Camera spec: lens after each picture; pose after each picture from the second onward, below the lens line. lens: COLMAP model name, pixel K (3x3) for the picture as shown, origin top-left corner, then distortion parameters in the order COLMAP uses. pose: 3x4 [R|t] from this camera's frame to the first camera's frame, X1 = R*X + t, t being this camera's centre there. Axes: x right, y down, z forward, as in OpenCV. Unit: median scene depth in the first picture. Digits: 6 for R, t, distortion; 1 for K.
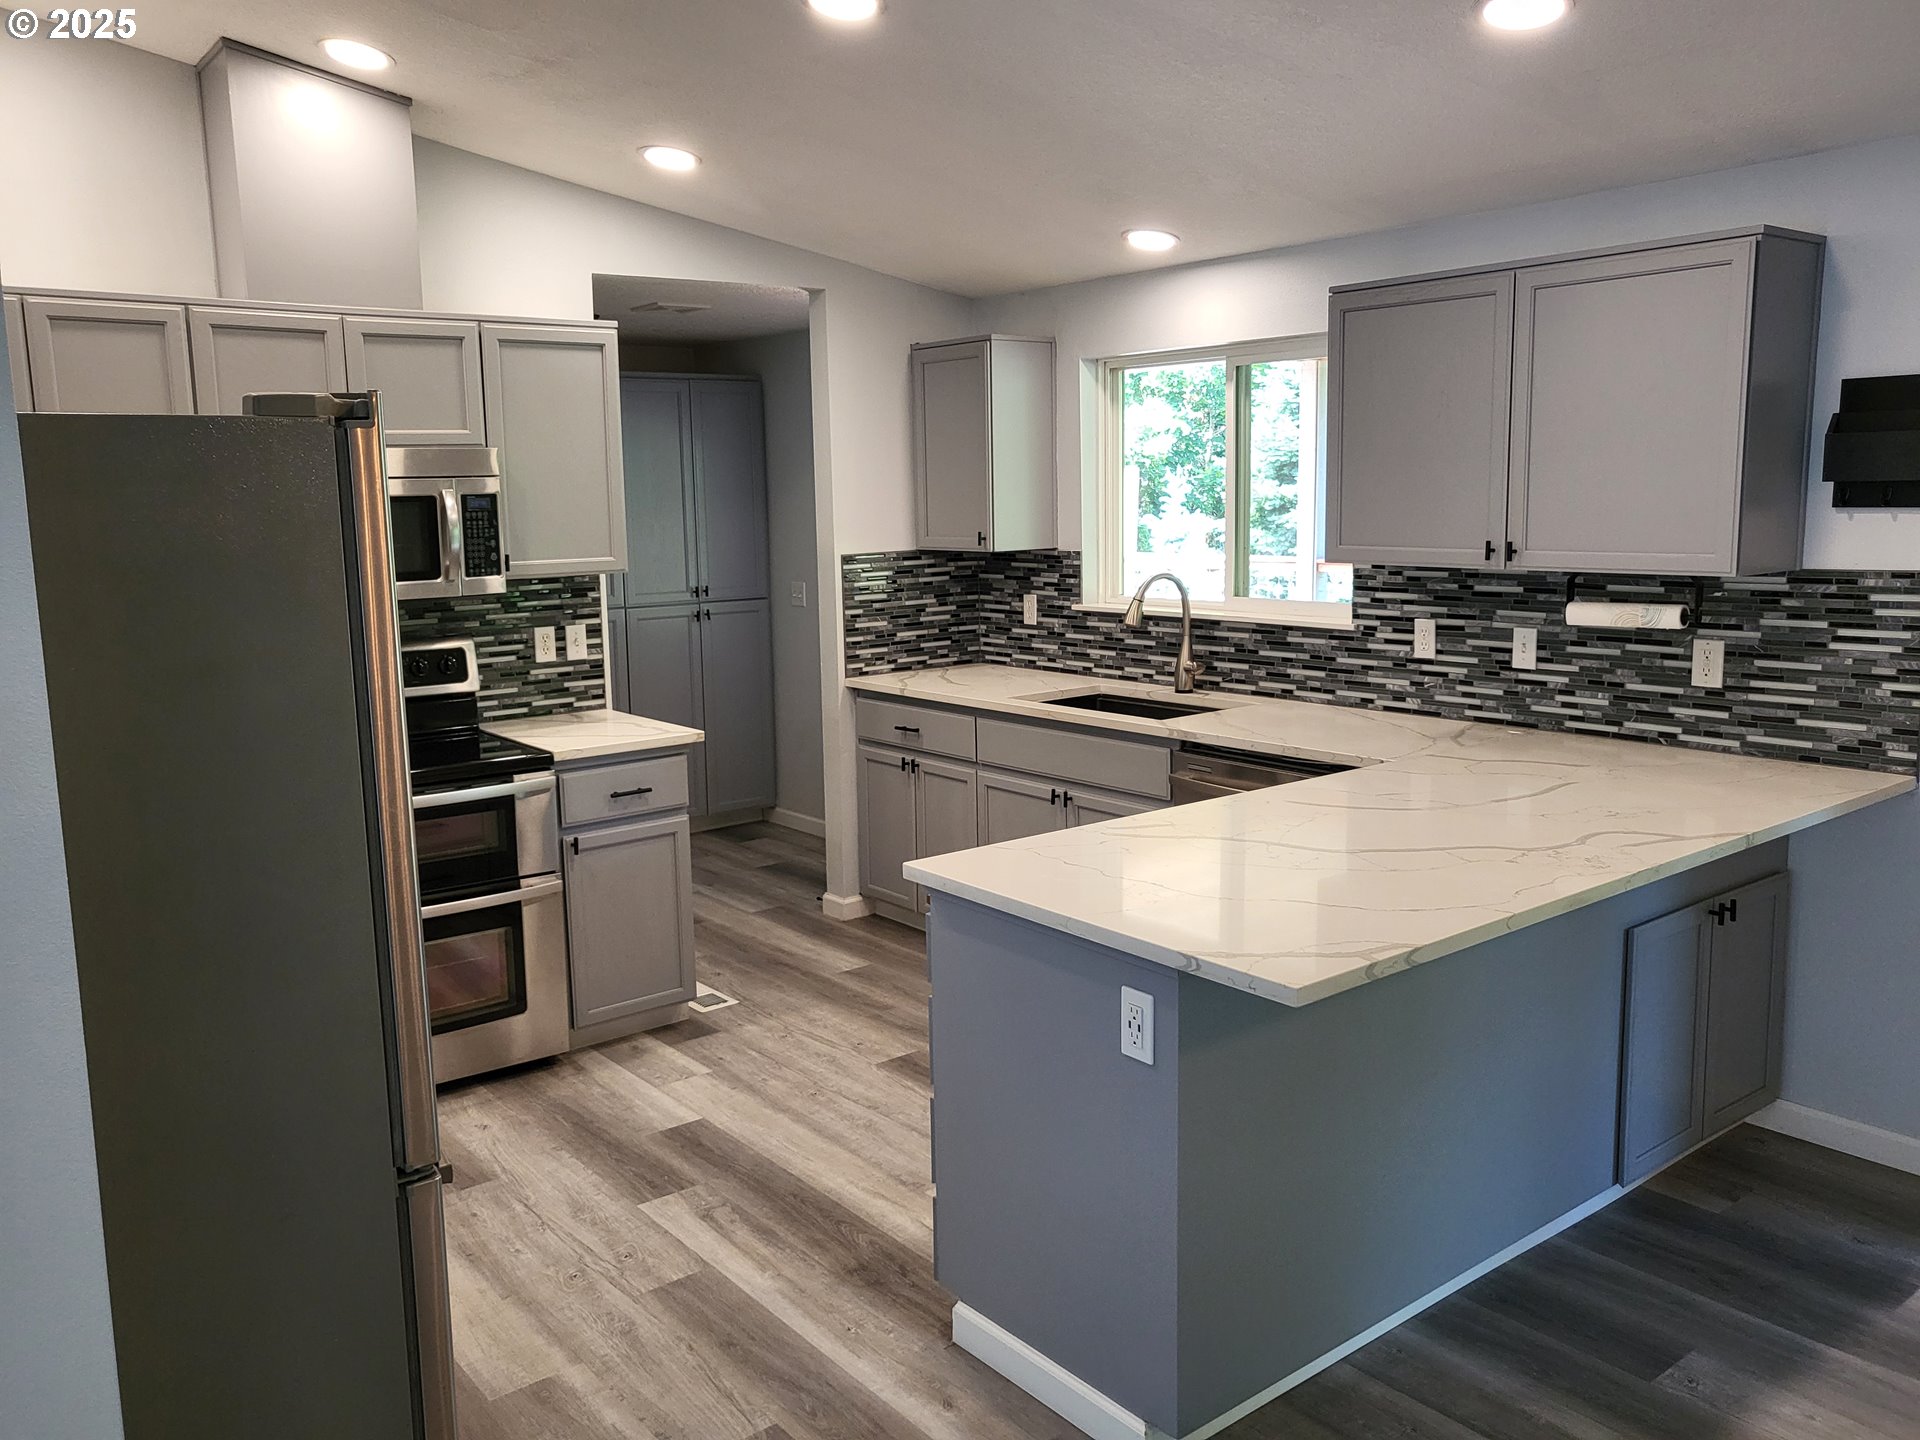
lens RADIAL K [[1517.1, 0, 963.4], [0, 1517.1, 715.0], [0, 0, 1]] dist [-0.013689, 0.060044]
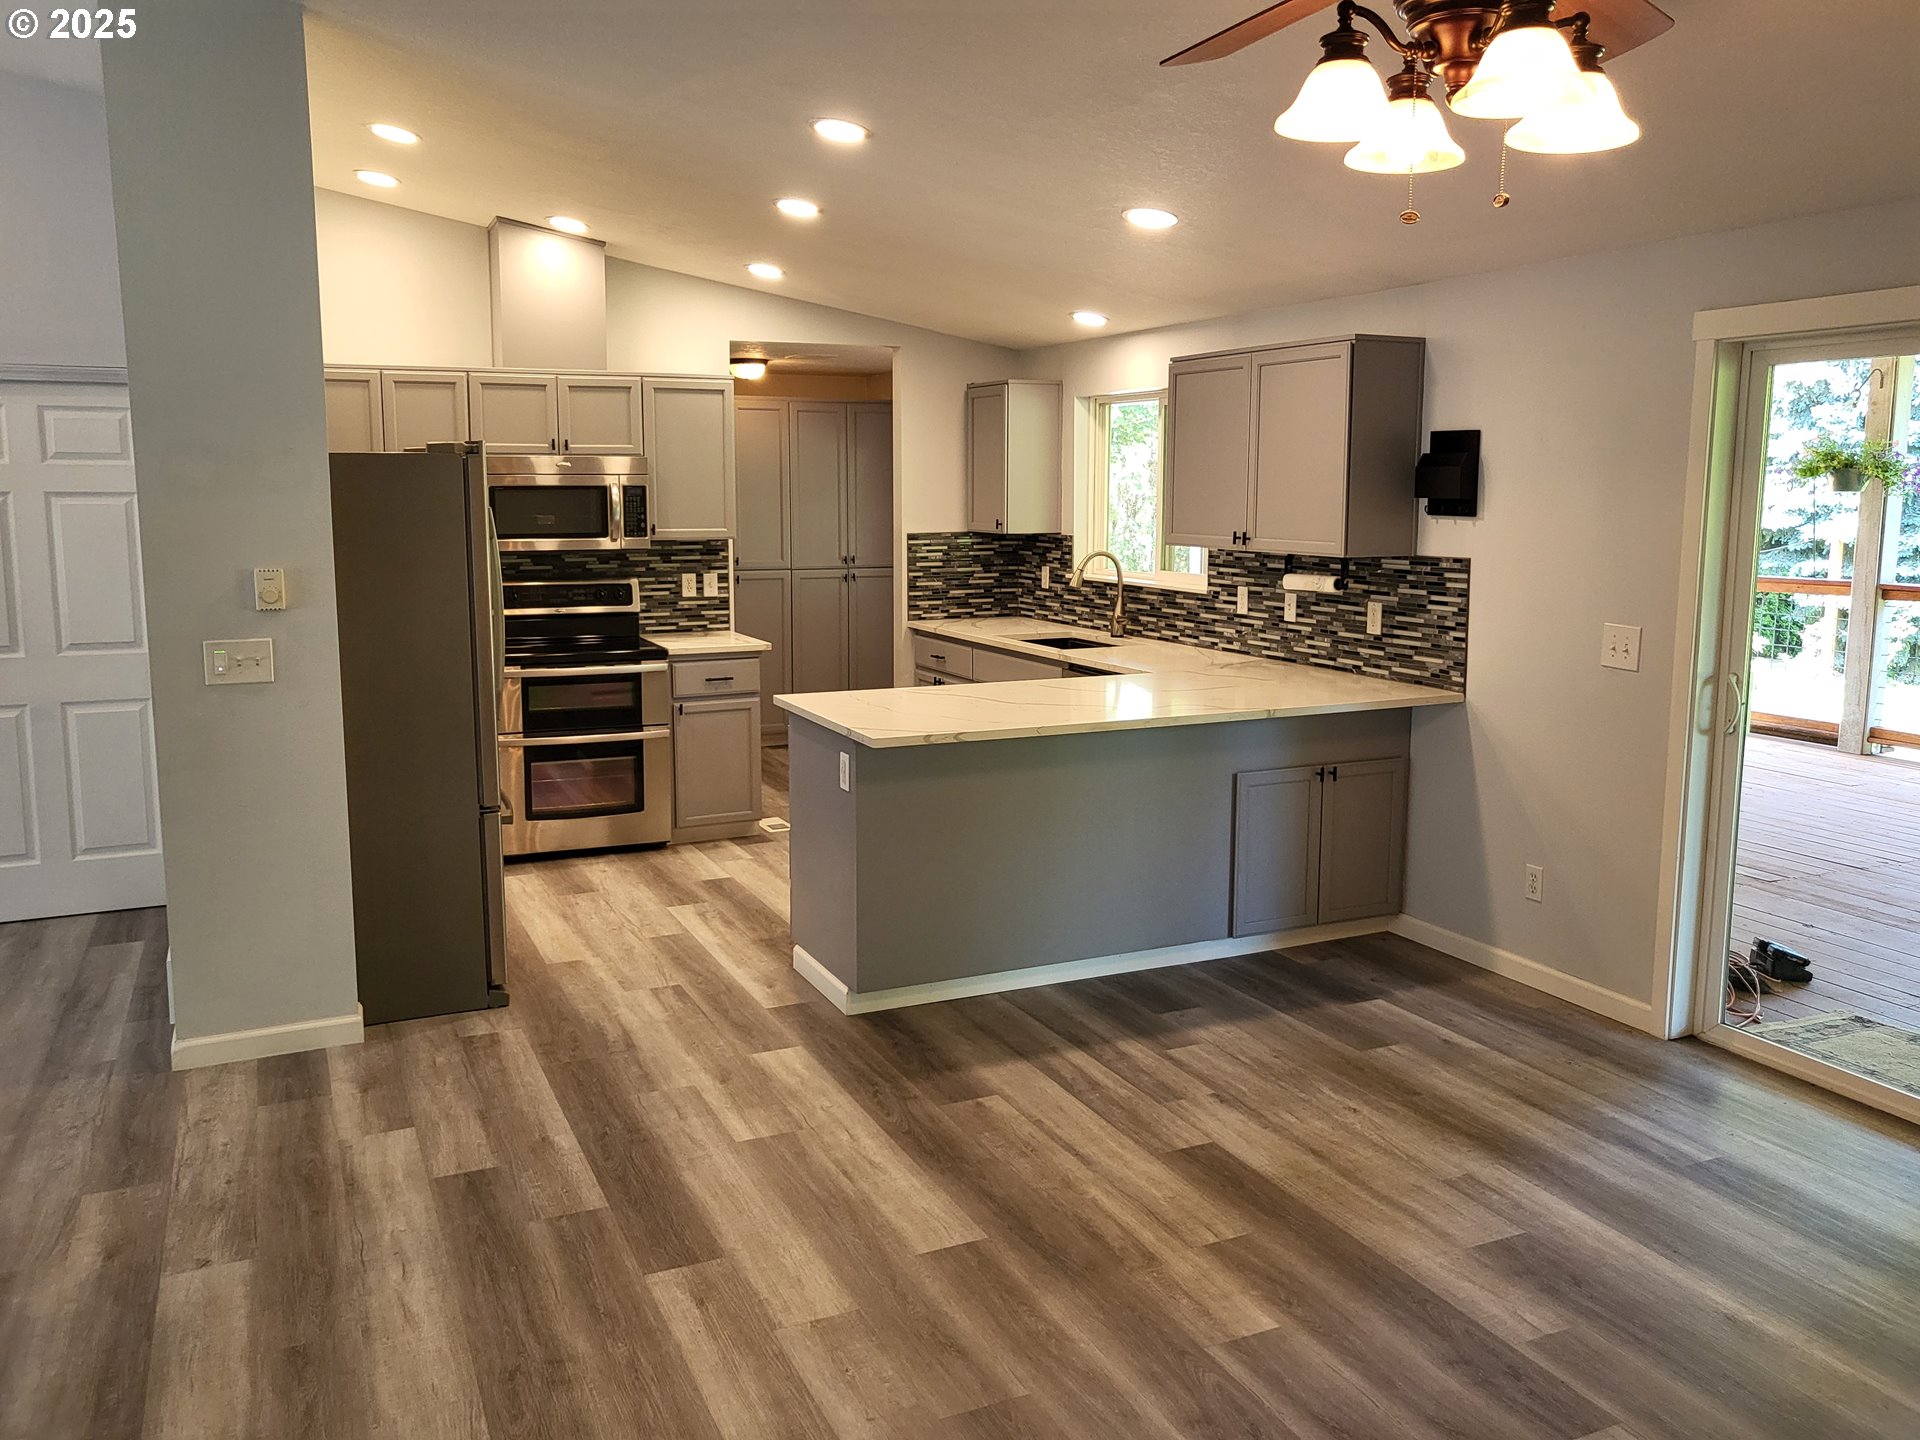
lens RADIAL K [[1517.1, 0, 968.2], [0, 1517.1, 701.8], [0, 0, 1]] dist [-0.013689, 0.060044]
pose [[0.972516, 0.053947, -0.226498, 0.400656], [-0.054950, 0.998487, 0.001877, 0.059930], [0.226257, 0.010621, 0.974010, -0.477595]]
